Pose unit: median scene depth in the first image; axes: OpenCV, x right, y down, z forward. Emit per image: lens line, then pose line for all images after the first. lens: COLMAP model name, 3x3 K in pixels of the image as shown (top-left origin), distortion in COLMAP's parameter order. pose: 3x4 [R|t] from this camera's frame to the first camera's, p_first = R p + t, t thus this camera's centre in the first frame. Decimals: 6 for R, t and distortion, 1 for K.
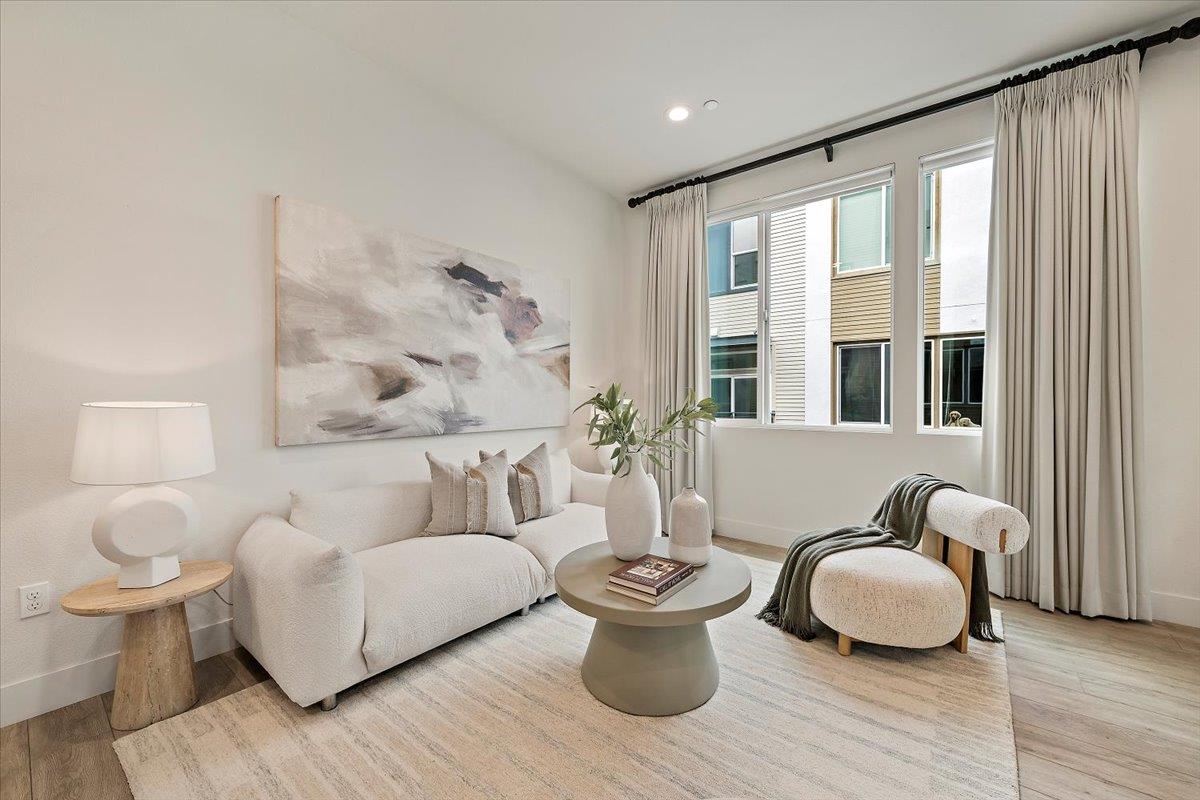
lens RADIAL K [[483.5, 0, 599.6], [0, 483.5, 406.5], [0, 0, 1]] dist [-0.001133, -0.000496]
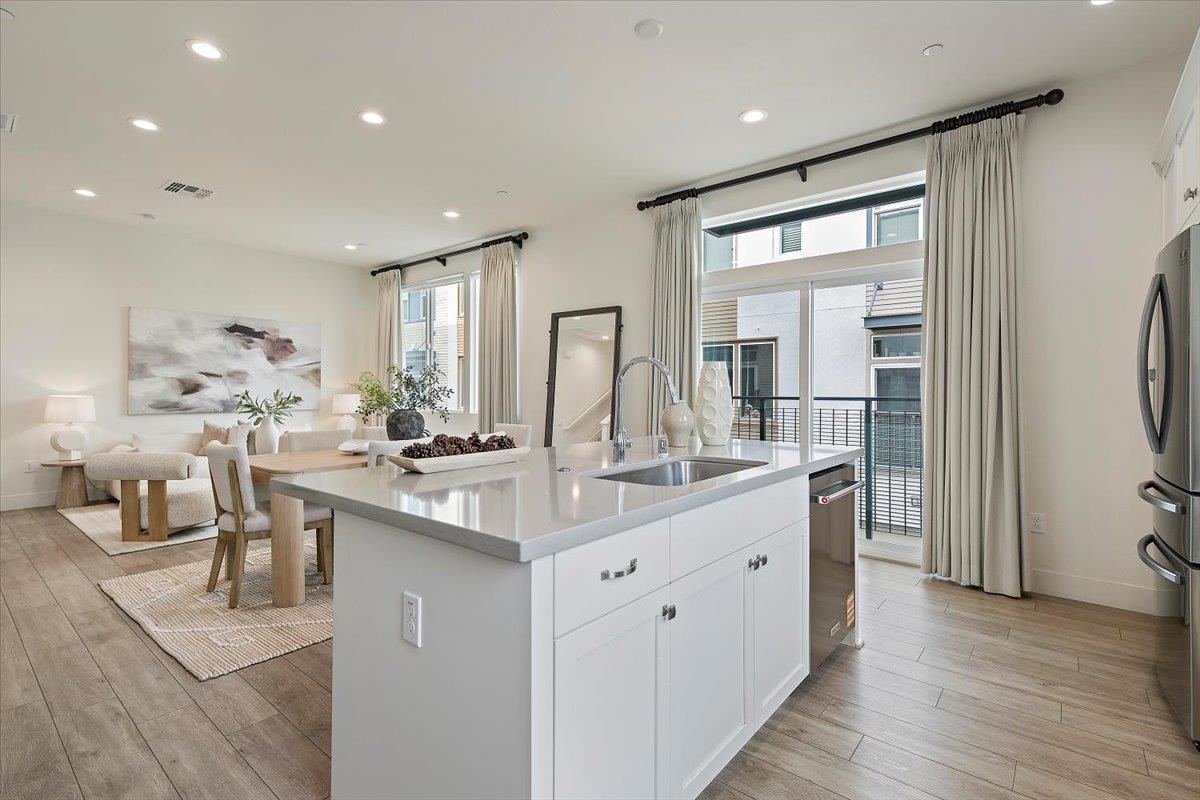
lens RADIAL K [[562.6, 0, 600.5], [0, 562.6, 391.1], [0, 0, 1]] dist [0.001649, 0.000775]
pose [[0.999939, 0.004914, -0.009933, 1.288827], [-0.005059, 0.999880, -0.014626, -0.002010], [0.009860, 0.014675, 0.999844, -1.333312]]
